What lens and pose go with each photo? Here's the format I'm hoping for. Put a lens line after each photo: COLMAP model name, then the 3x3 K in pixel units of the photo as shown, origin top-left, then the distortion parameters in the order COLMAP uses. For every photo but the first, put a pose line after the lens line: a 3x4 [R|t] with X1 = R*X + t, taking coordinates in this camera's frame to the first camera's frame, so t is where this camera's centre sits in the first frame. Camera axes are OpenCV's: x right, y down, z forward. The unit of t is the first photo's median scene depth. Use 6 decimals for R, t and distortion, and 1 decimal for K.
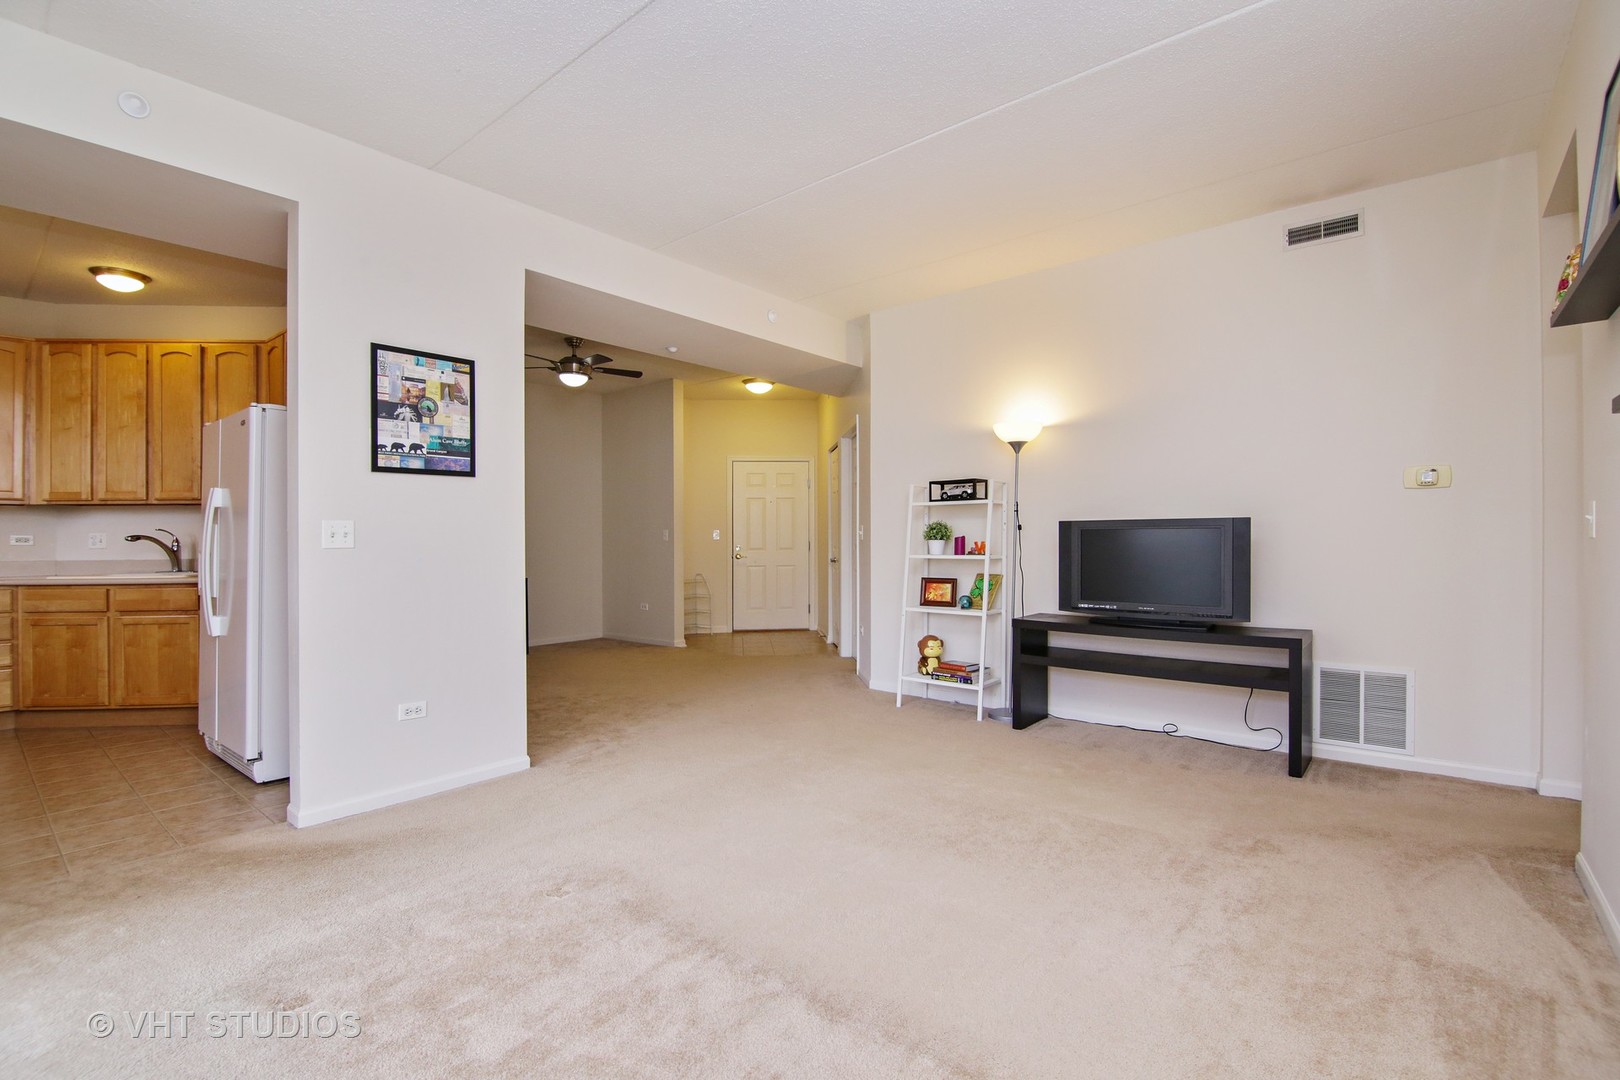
lens RADIAL K [[733.2, 0, 803.2], [0, 733.2, 537.9], [0, 0, 1]] dist [-0.019580, -0.001107]
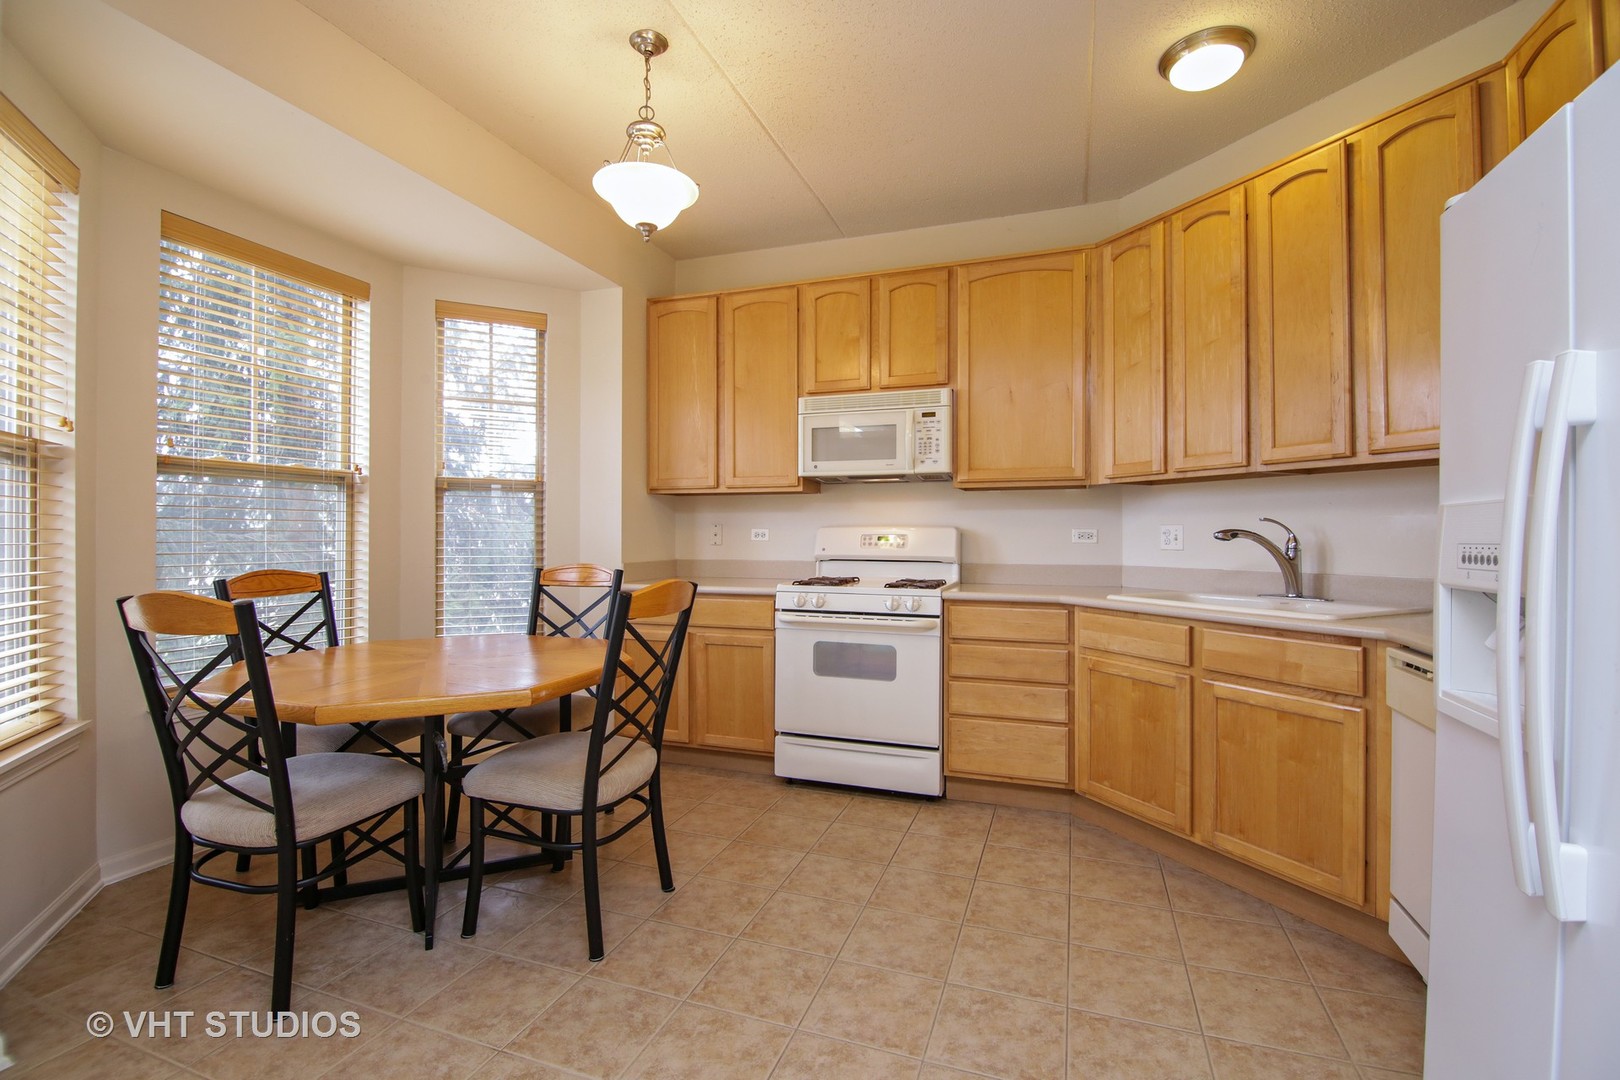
lens RADIAL K [[733.2, 0, 805.5], [0, 733.2, 532.2], [0, 0, 1]] dist [-0.019580, -0.001107]
pose [[0.338619, 0.002284, -0.940921, -0.503163], [0.000579, 0.999996, 0.002636, -0.003169], [0.940924, -0.001437, 0.338616, 0.494210]]
